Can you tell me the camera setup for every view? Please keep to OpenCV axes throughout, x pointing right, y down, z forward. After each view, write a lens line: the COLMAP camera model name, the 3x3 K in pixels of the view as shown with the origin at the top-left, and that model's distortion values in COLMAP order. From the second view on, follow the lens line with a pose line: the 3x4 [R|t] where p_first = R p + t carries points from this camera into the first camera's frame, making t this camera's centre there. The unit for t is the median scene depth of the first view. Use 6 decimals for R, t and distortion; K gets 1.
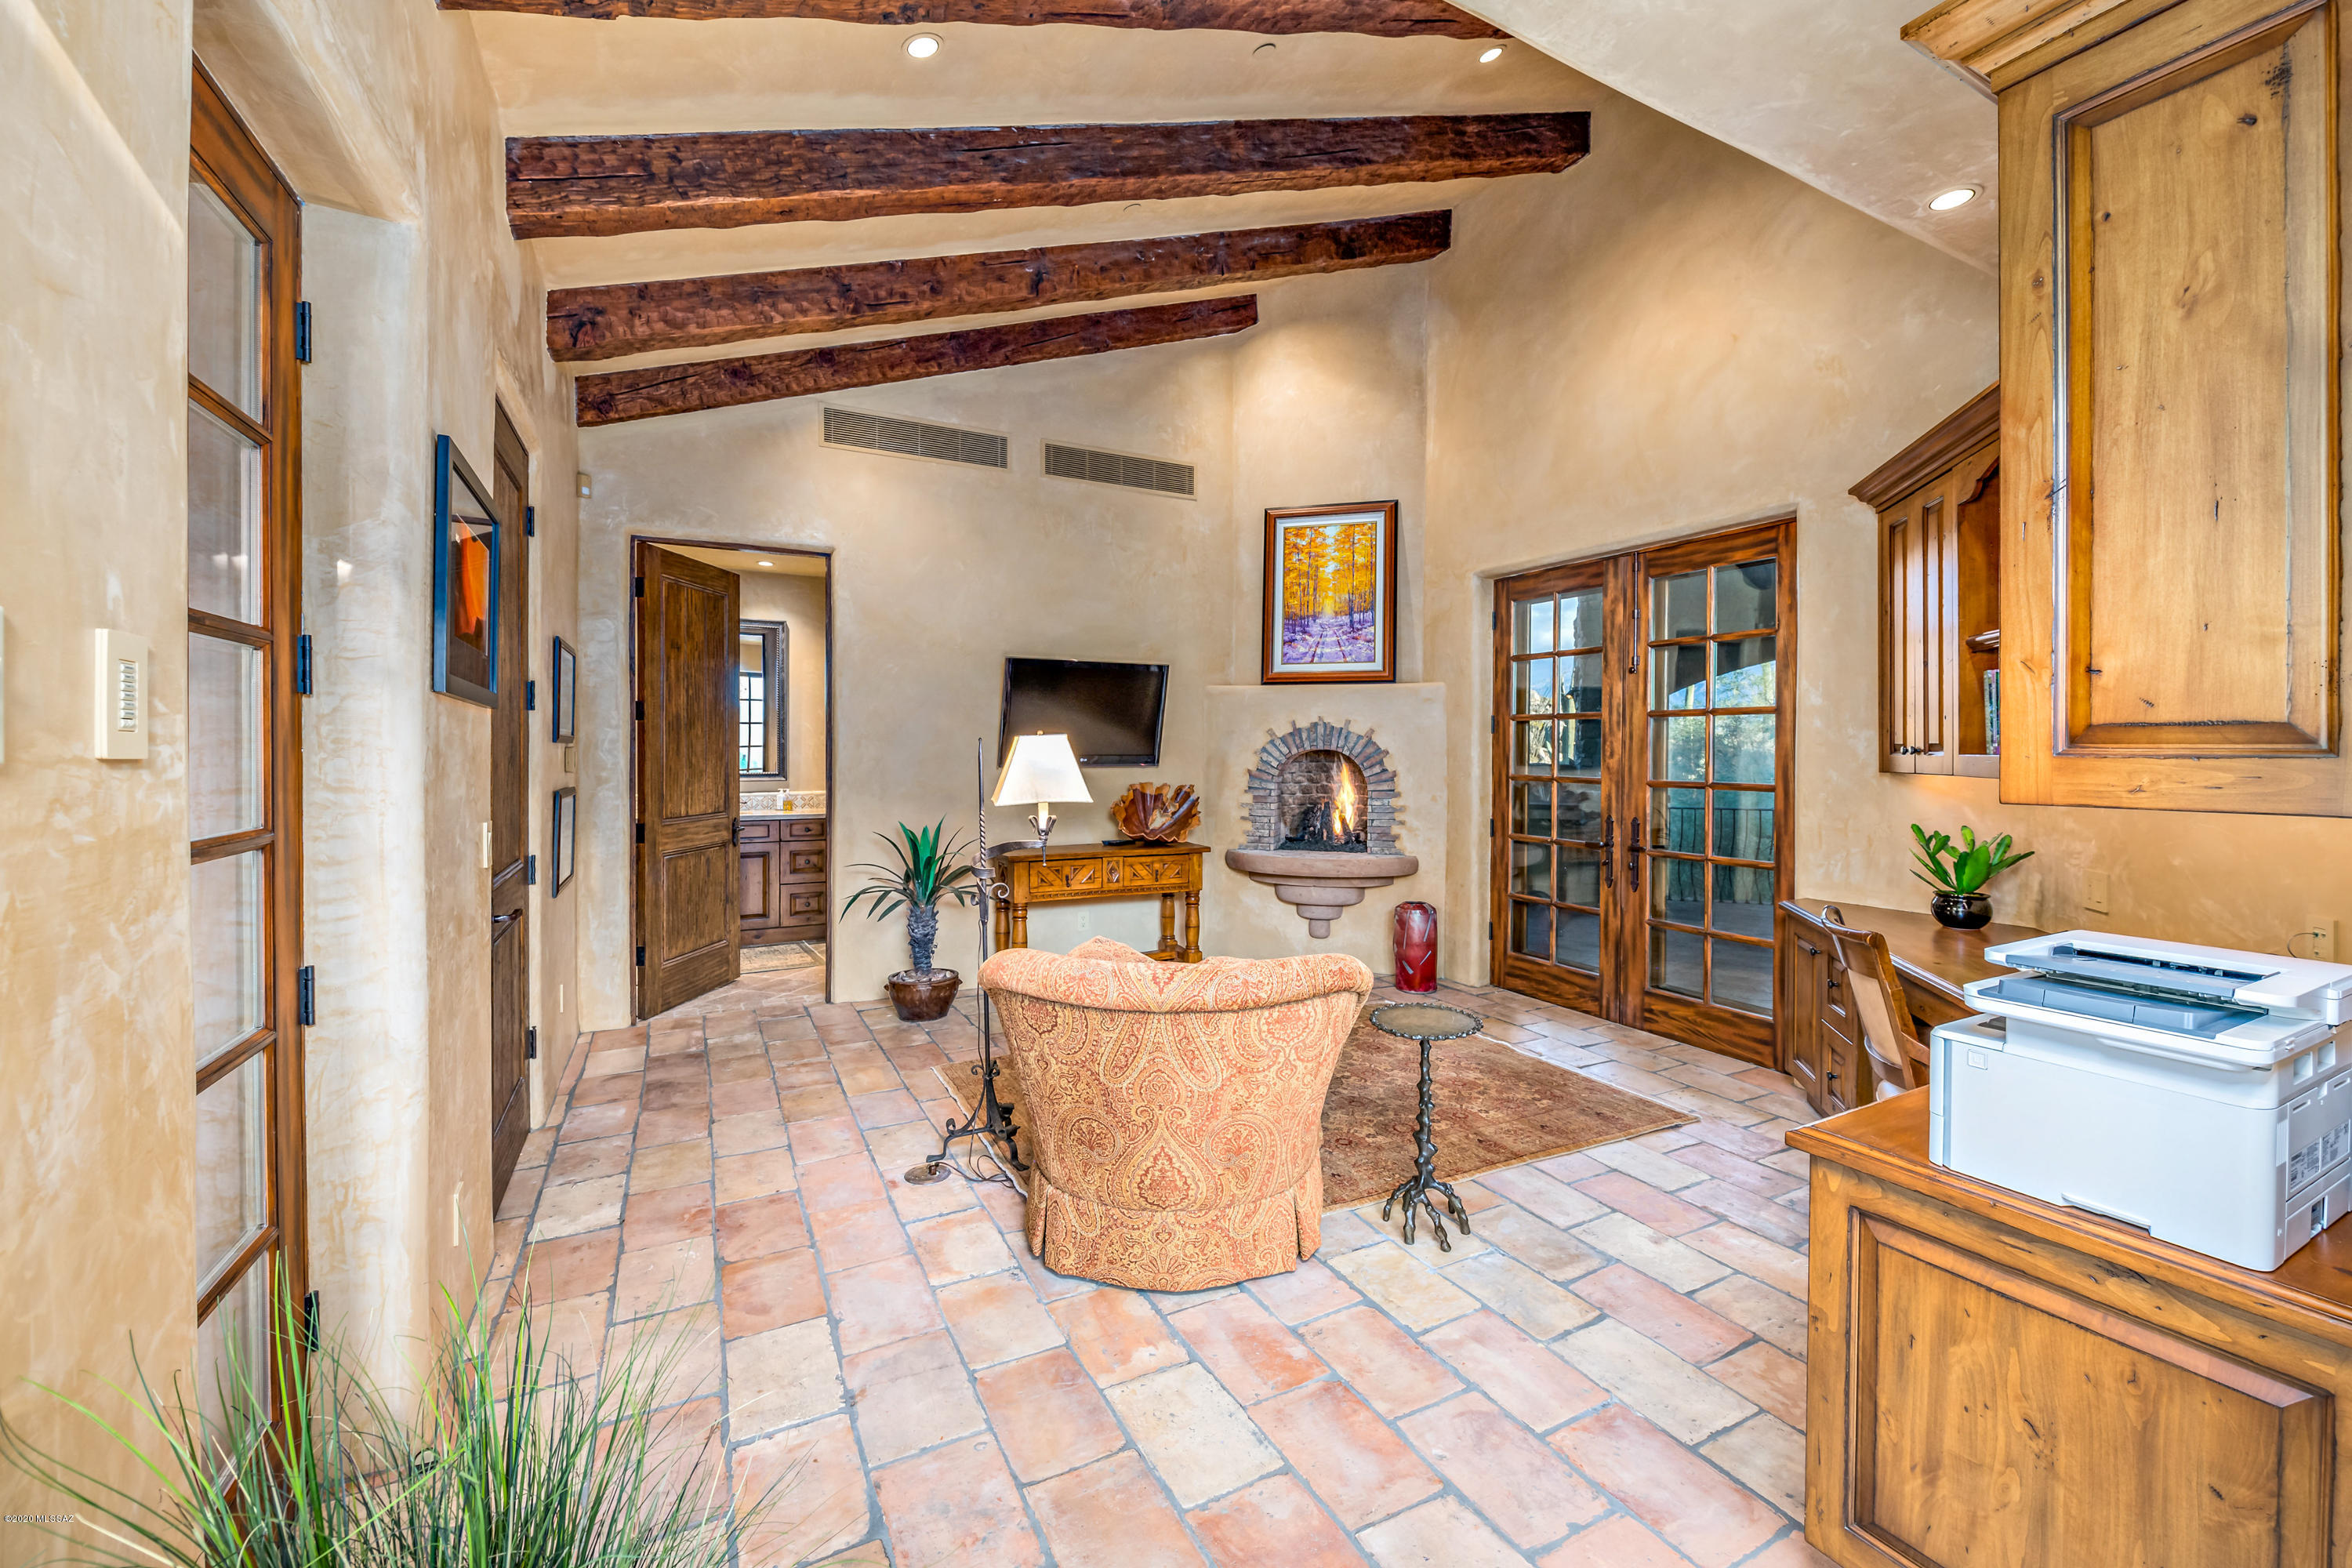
lens RADIAL K [[941.3, 0, 1178.0], [0, 941.3, 744.0], [0, 0, 1]] dist [-0.000814, -0.000269]
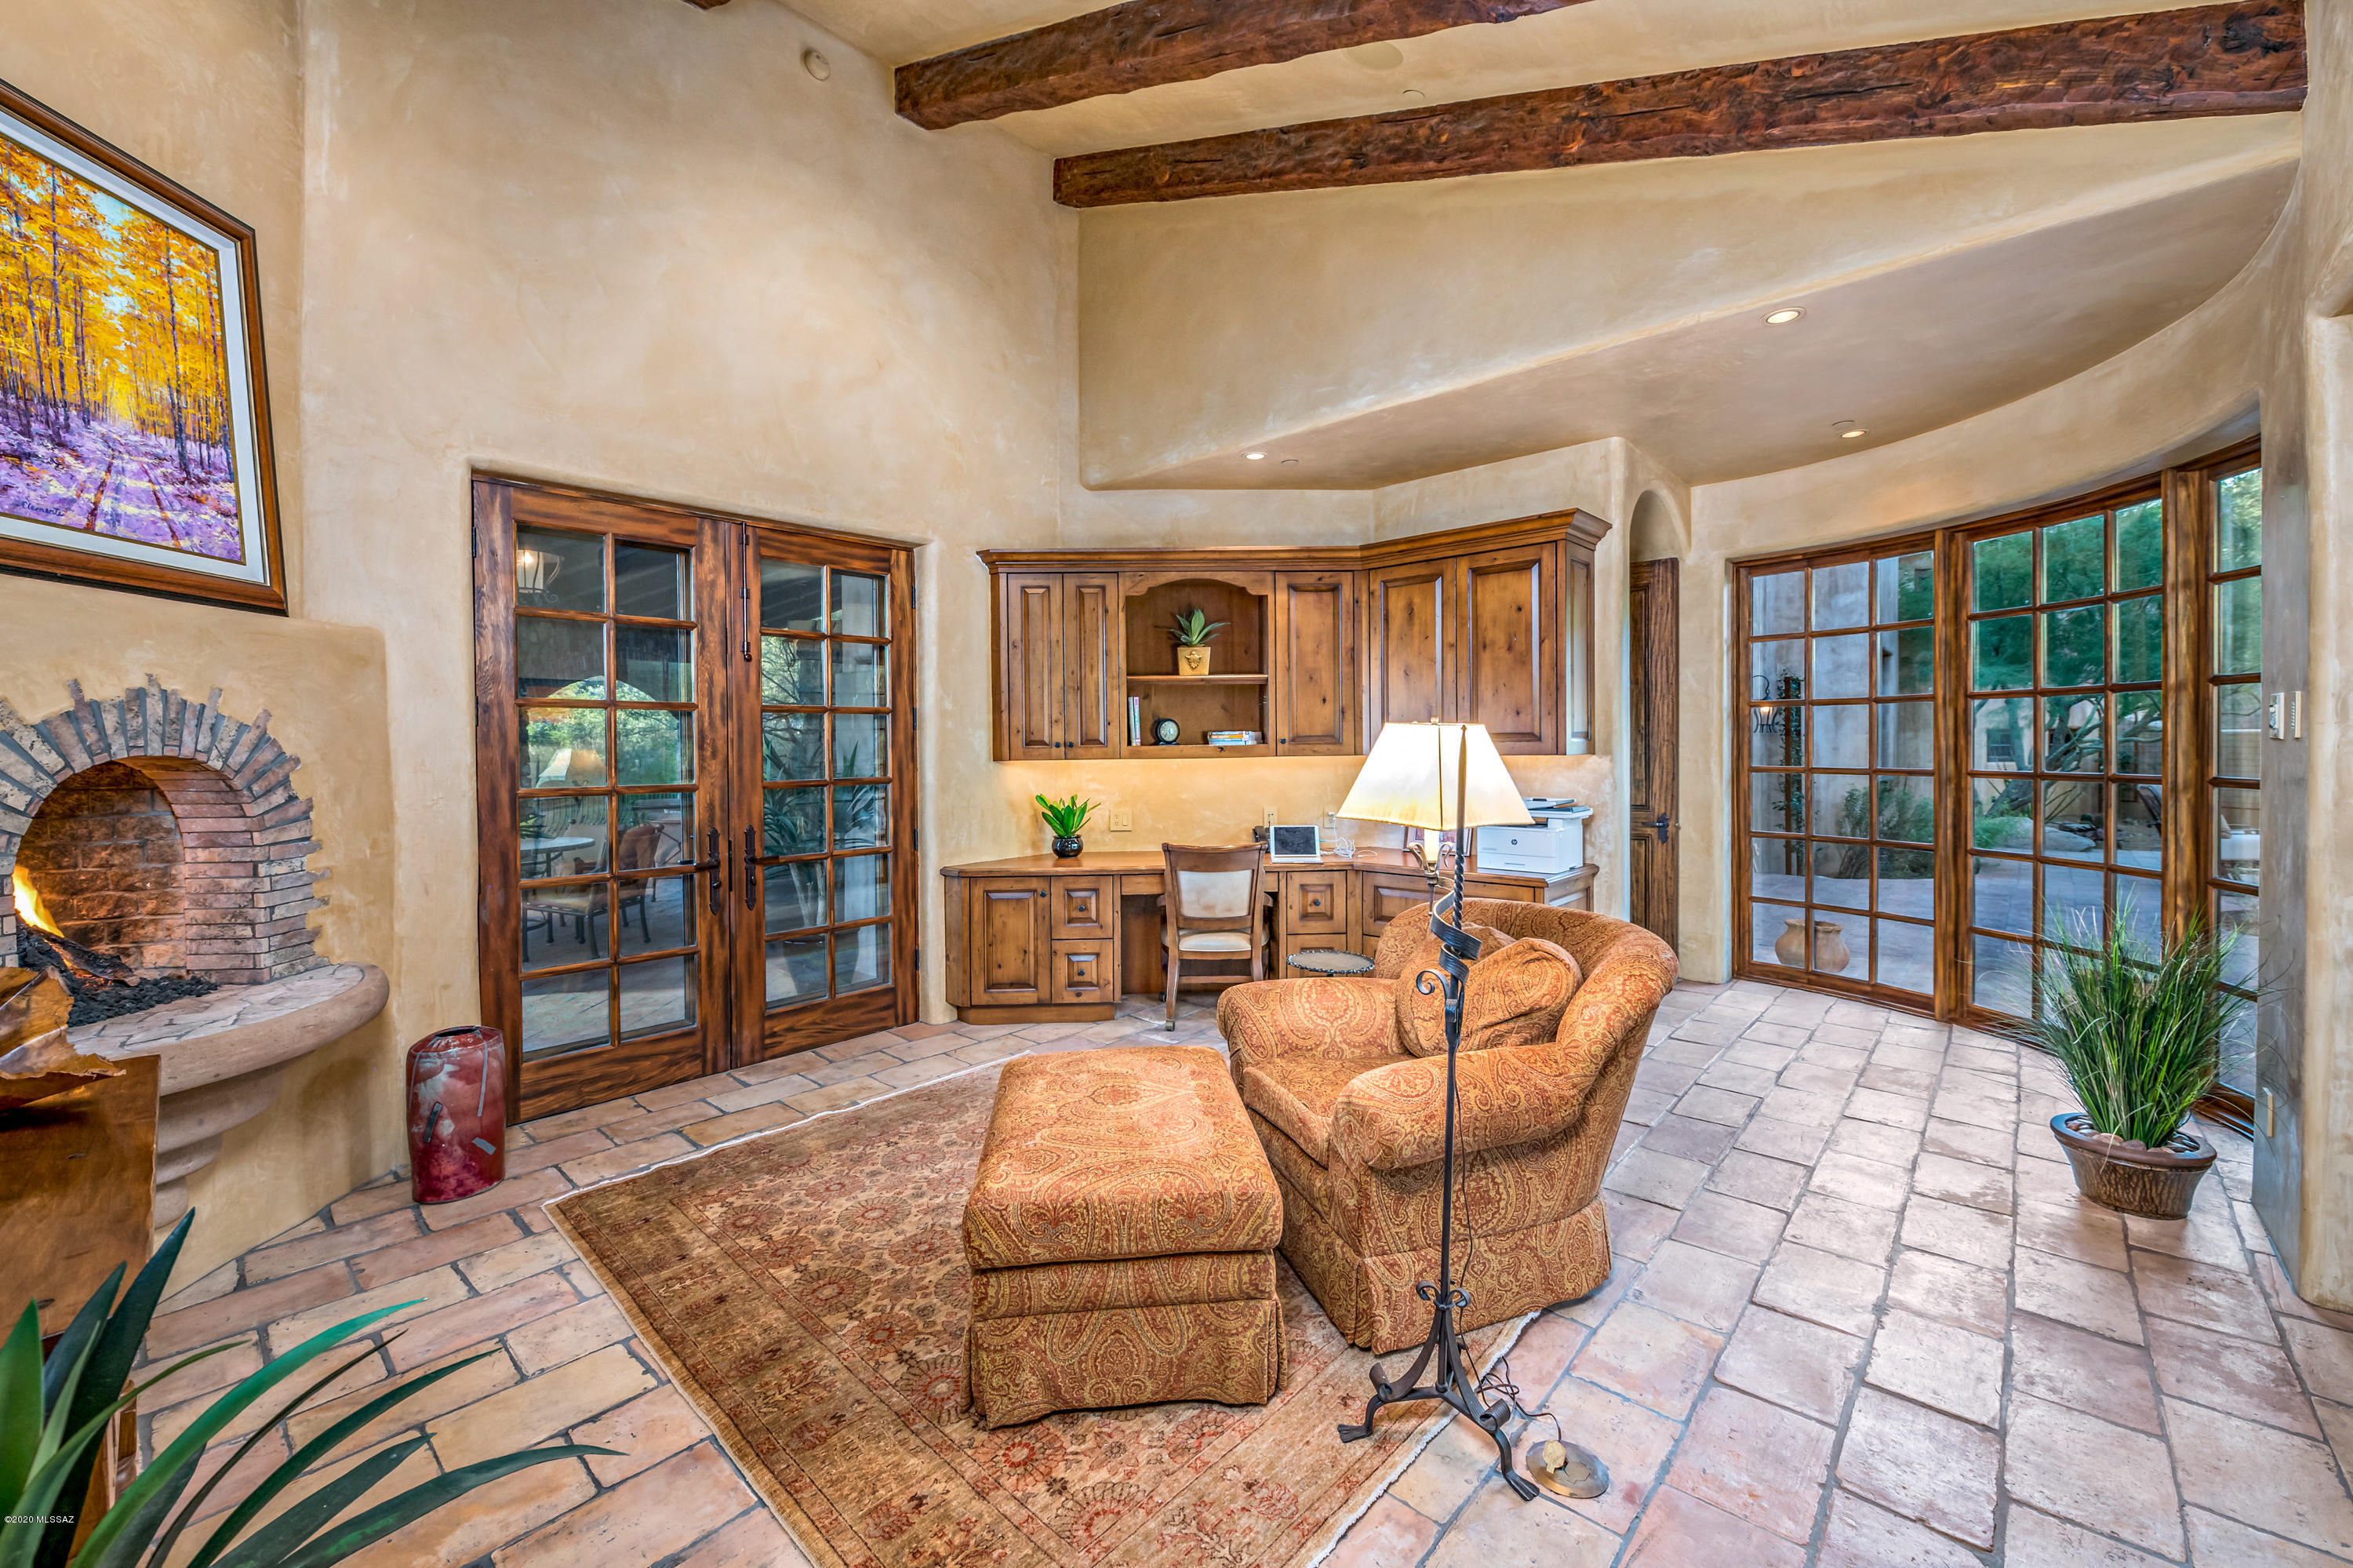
lens RADIAL K [[941.7, 0, 1178.5], [0, 941.7, 744.0], [0, 0, 1]] dist [-0.000814, -0.000269]
pose [[-0.344550, -0.002496, 0.938765, -0.376760], [0.003396, 0.999987, 0.003905, 0.000098], [-0.938762, 0.004534, -0.344537, 0.732812]]
